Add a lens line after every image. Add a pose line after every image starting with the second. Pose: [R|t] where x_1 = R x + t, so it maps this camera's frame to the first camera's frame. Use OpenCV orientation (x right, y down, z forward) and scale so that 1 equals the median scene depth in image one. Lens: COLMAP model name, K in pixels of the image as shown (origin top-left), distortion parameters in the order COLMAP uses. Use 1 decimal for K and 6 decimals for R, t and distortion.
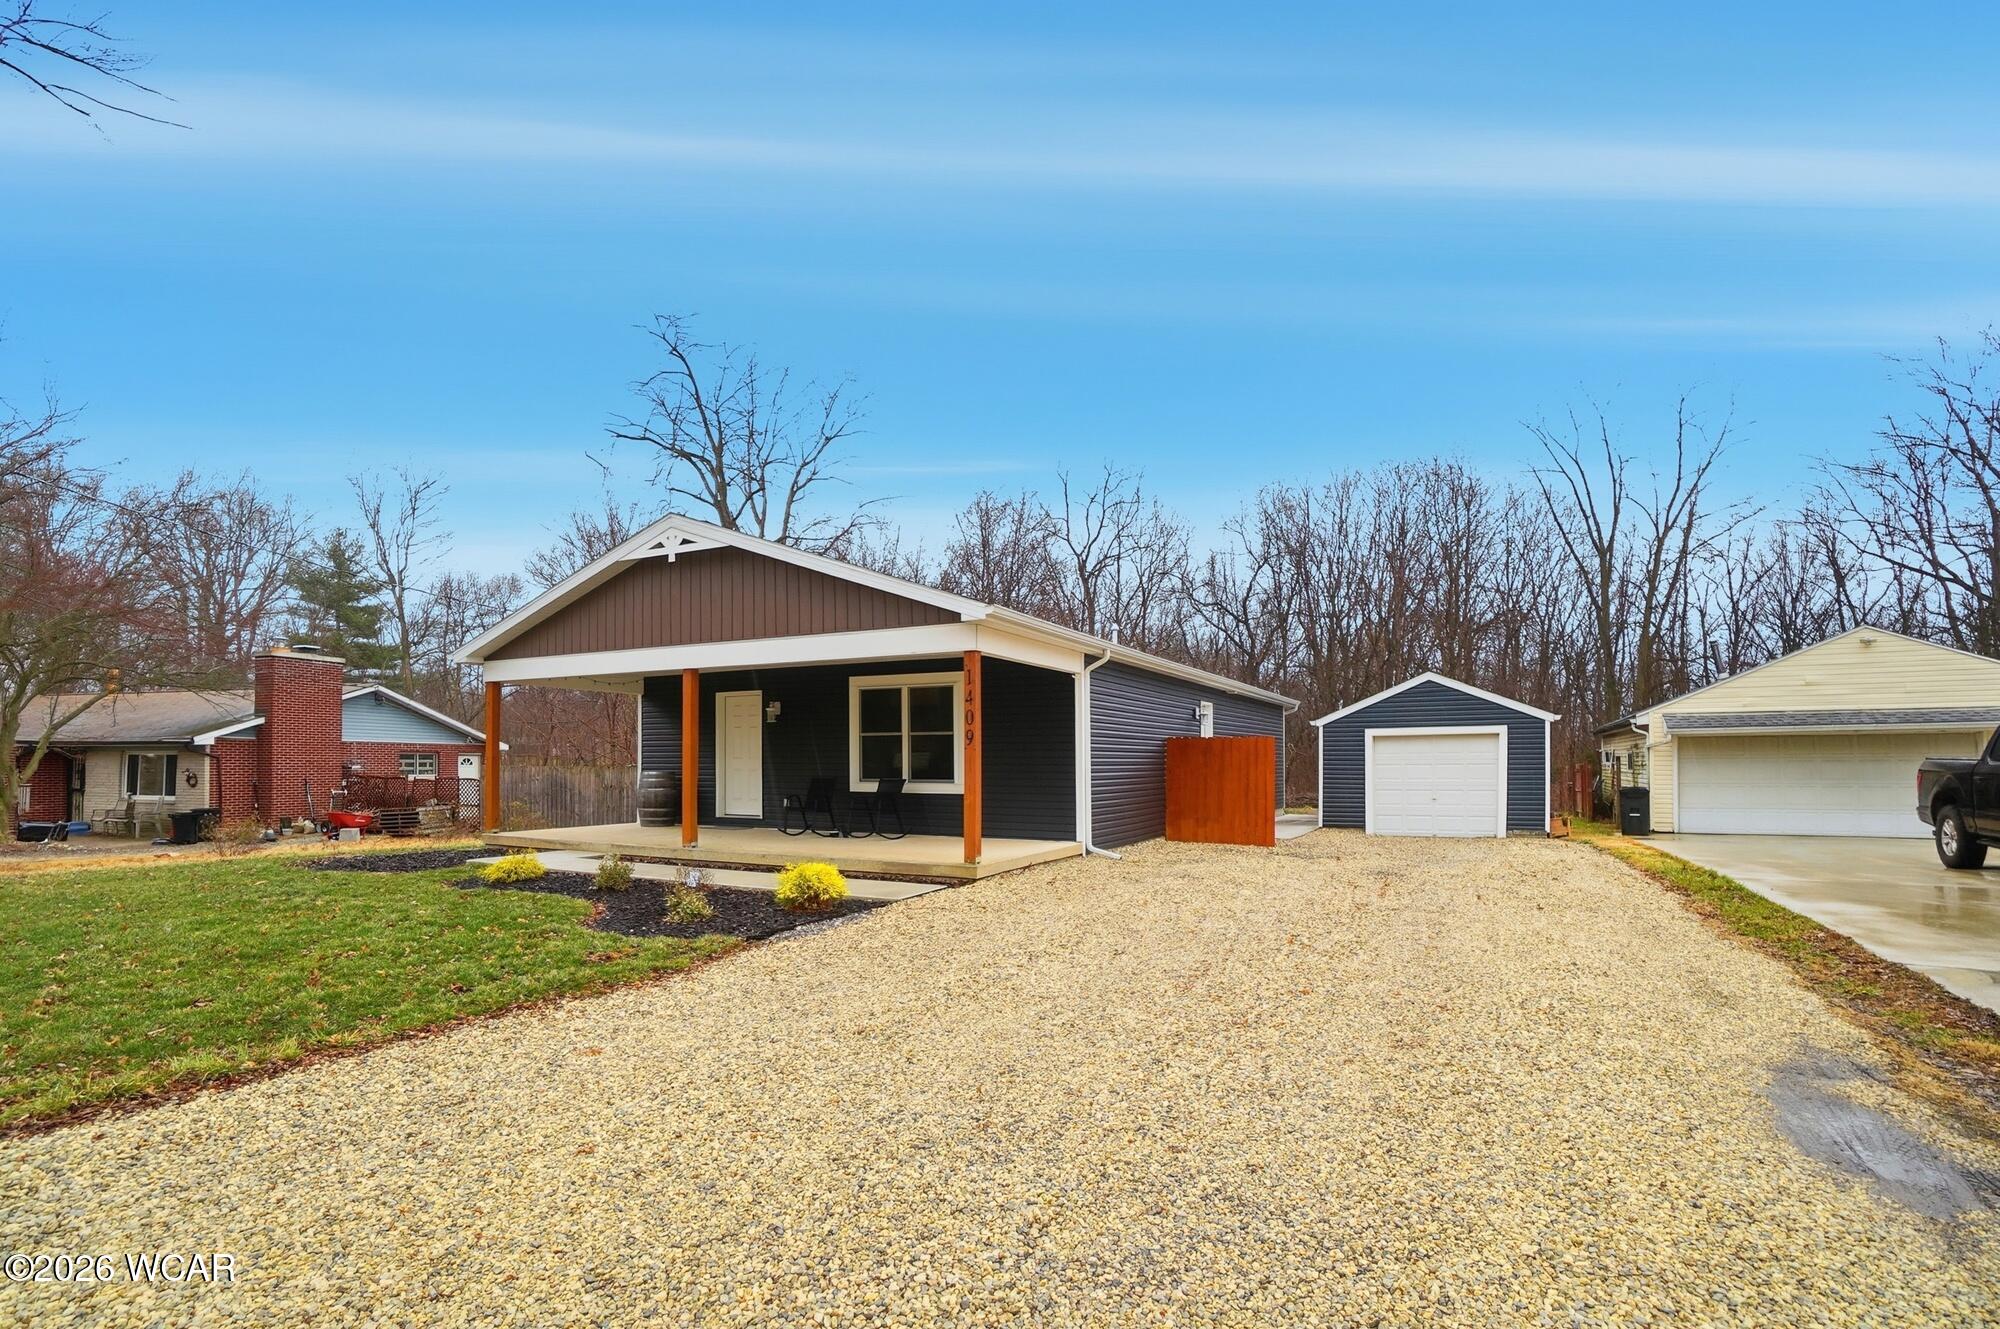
lens RADIAL K [[861.4, 0, 999.9], [0, 861.4, 712.0], [0, 0, 1]] dist [-0.035577, 0.000222]
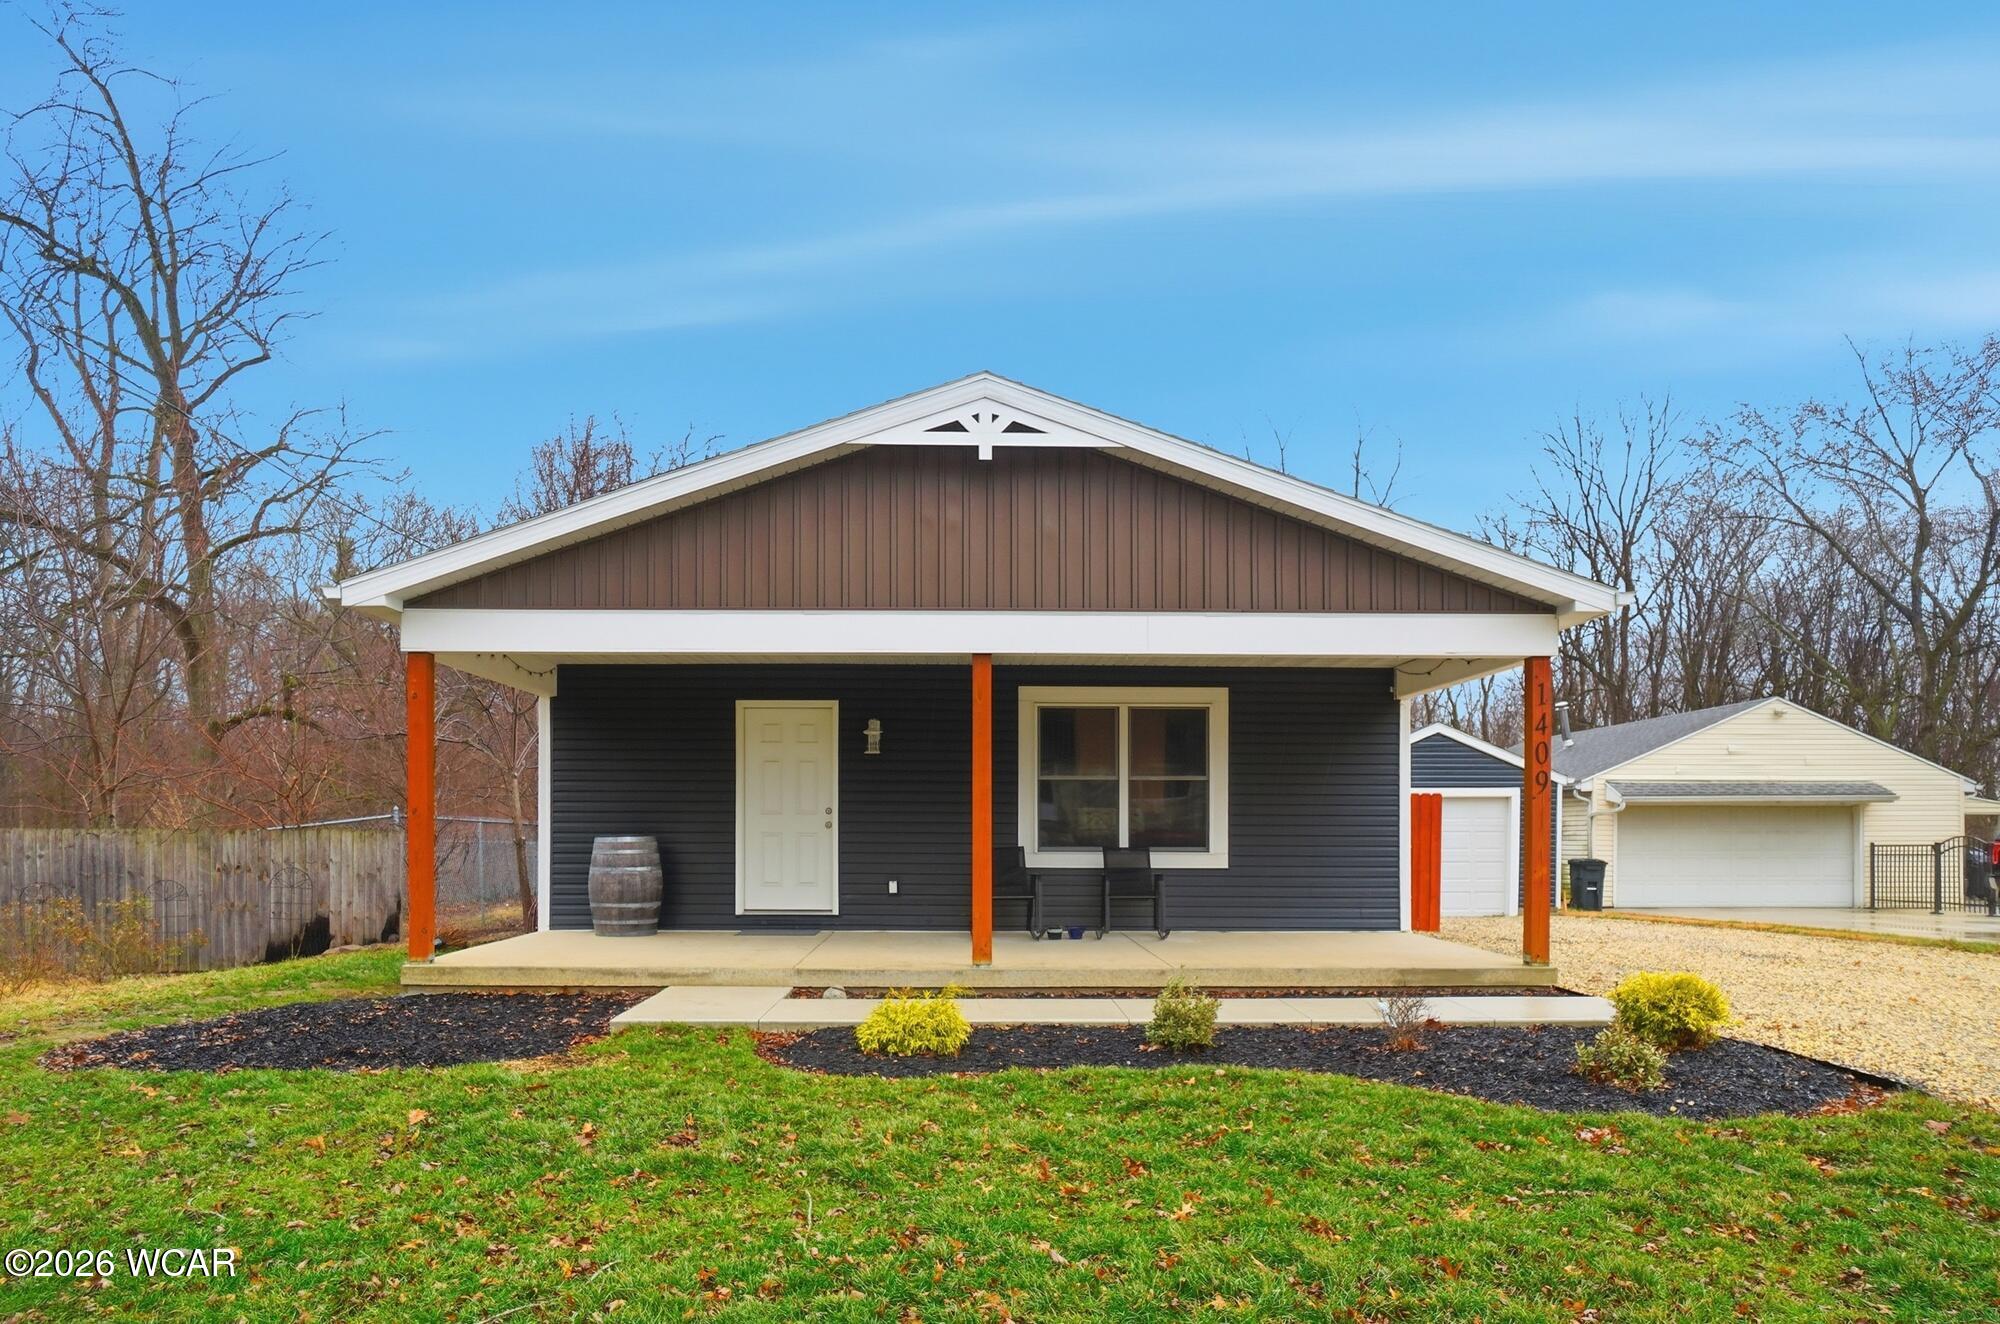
lens RADIAL K [[1143.3, 0, 999.4], [0, 1143.3, 778.7], [0, 0, 1]] dist [-0.001087, -0.001263]
pose [[0.892204, 0.025254, 0.450927, -0.404931], [-0.029706, 0.999555, 0.002797, 0.018288], [-0.450655, -0.015891, 0.892557, 0.183205]]
